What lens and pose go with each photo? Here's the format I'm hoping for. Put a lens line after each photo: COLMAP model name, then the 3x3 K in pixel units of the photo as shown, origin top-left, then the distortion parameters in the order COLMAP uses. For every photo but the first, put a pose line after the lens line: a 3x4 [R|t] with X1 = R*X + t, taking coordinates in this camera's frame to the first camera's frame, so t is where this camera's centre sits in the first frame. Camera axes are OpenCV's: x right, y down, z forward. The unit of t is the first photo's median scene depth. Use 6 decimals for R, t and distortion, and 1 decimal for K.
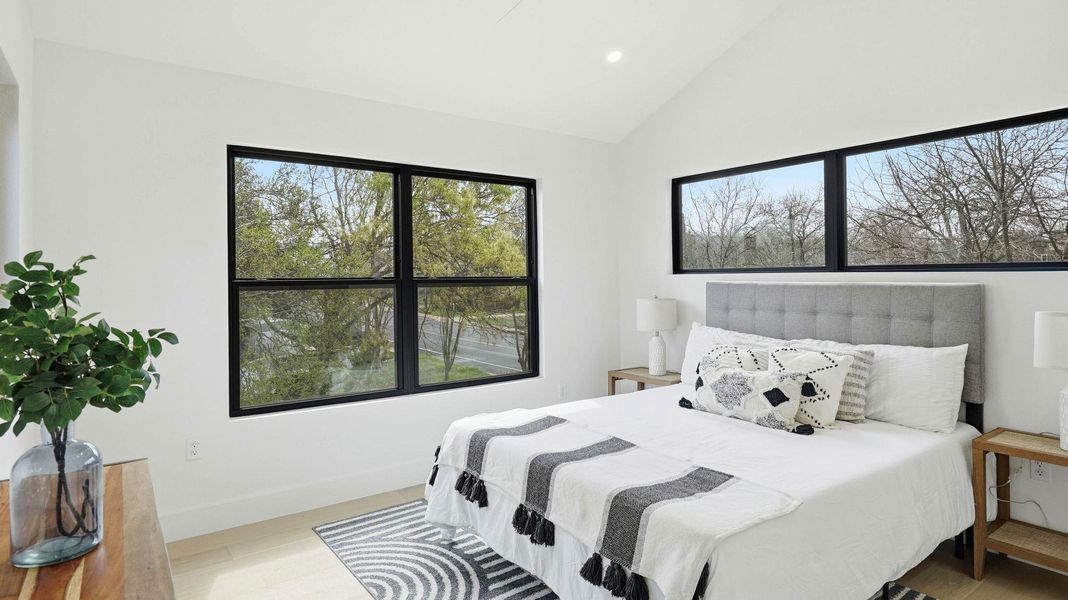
lens RADIAL K [[498.2, 0, 531.4], [0, 498.2, 296.4], [0, 0, 1]] dist [-0.003444, 0.000048]
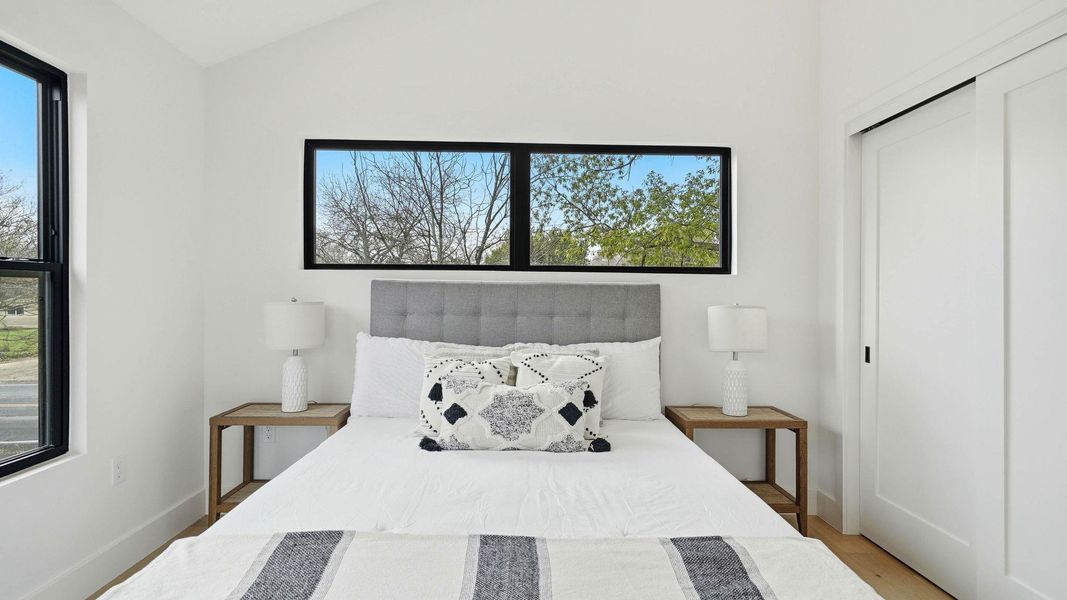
lens RADIAL K [[519.1, 0, 533.5], [0, 519.1, 300.0], [0, 0, 1]] dist [0.000081, 0.000273]
pose [[0.602524, -0.002019, 0.798098, -0.198285], [0.011285, 0.999918, -0.005990, 0.014455], [-0.798021, 0.012616, 0.602498, 0.440309]]
